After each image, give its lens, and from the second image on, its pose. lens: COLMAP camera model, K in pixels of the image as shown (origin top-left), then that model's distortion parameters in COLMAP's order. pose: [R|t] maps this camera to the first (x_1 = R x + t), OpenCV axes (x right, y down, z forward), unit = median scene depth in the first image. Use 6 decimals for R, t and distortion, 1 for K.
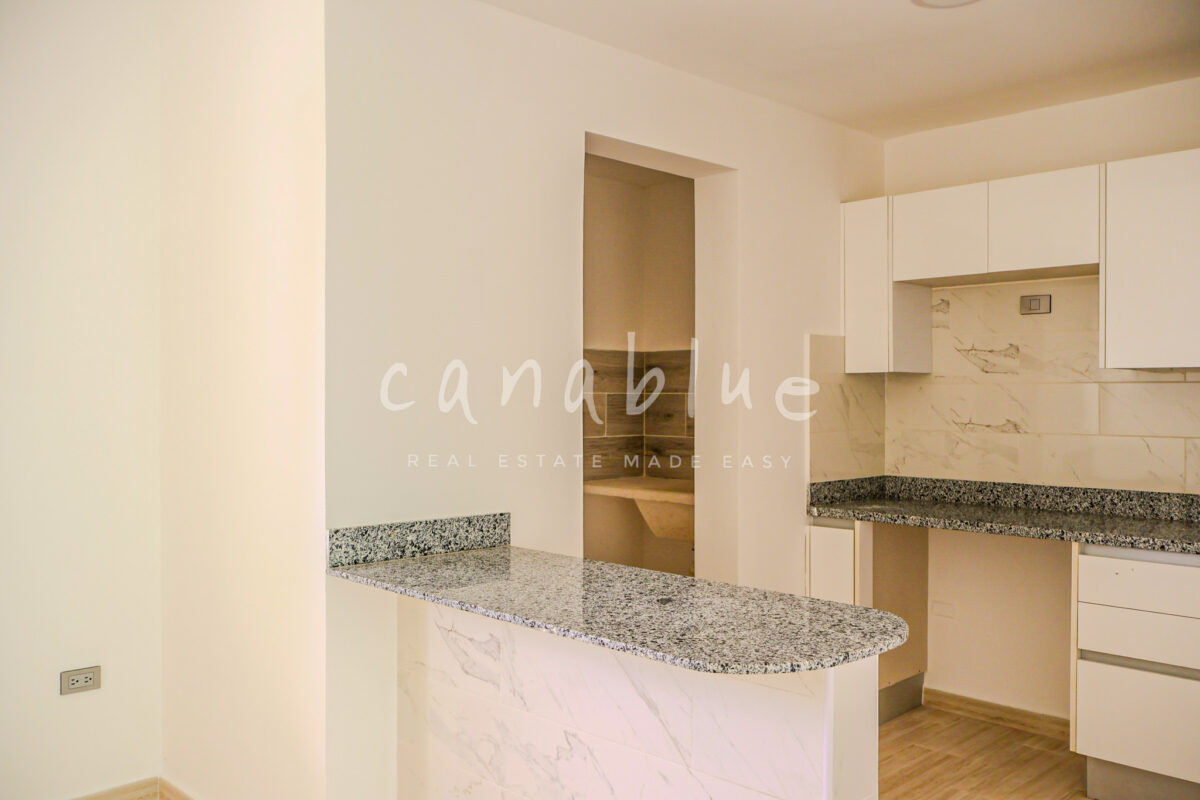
lens RADIAL K [[1003.6, 0, 600.0], [0, 1003.6, 400.0], [0, 0, 1]] dist [-0.003710, 0.003165]
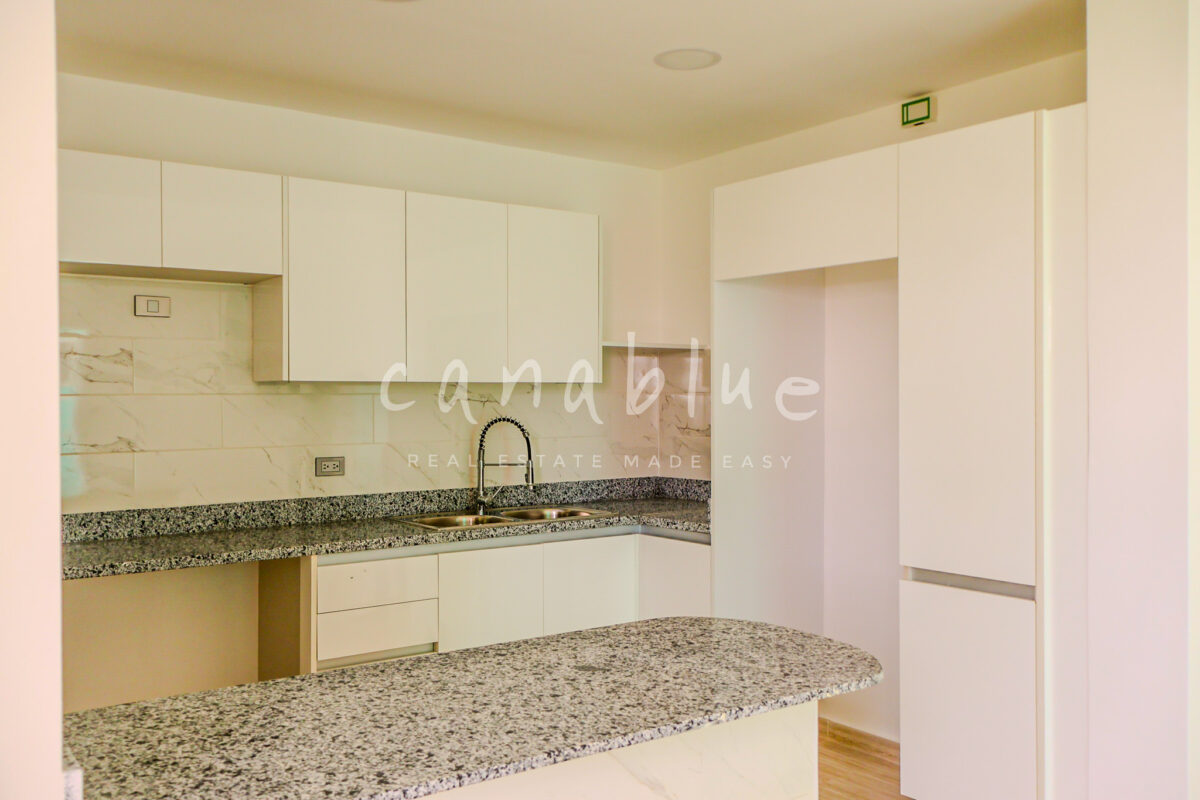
lens RADIAL K [[1038.1, 0, 600.0], [0, 1038.1, 400.0], [0, 0, 1]] dist [0.011658, 0.007698]
pose [[0.158002, -0.007179, 0.987413, -0.434377], [0.010749, 0.999927, 0.005550, -0.013282], [-0.987380, 0.009737, 0.158068, 0.482413]]
